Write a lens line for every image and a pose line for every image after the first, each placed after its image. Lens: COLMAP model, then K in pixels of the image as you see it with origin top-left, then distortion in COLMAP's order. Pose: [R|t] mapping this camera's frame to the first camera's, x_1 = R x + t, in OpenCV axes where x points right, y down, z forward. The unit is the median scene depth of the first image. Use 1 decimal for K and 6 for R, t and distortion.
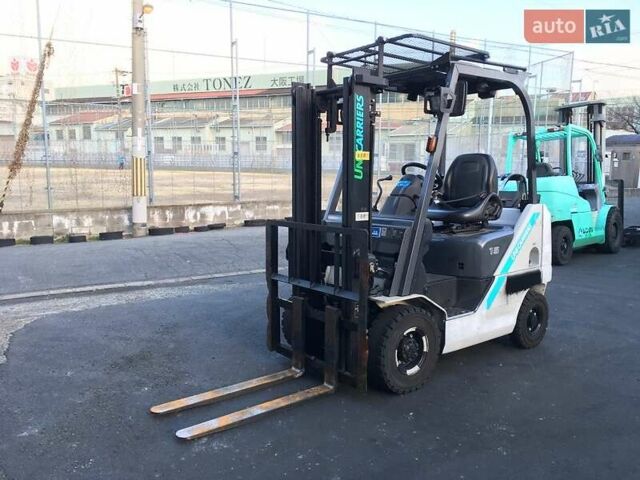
lens RADIAL K [[551.3, 0, 323.8], [0, 551.3, 242.5], [0, 0, 1]] dist [0.068120, -0.078259]
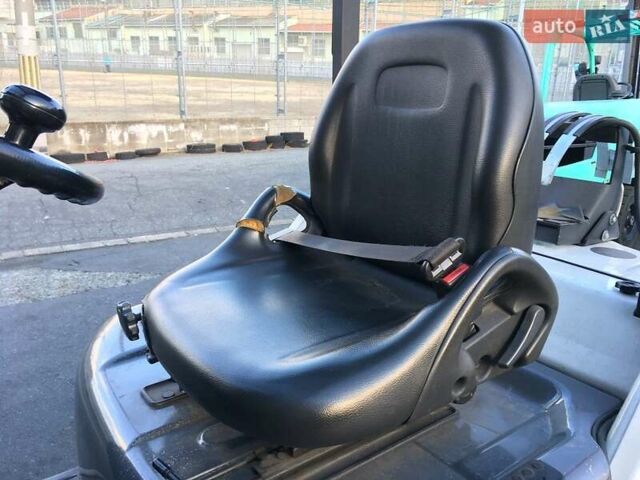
lens RADIAL K [[551.3, 0, 320.8], [0, 551.3, 240.5], [0, 0, 1]] dist [0.068120, -0.078259]
pose [[0.999088, 0.029142, -0.031207, 0.067764], [-0.023965, 0.987616, 0.155050, -0.031725], [0.035339, -0.154161, 0.987414, 0.223108]]
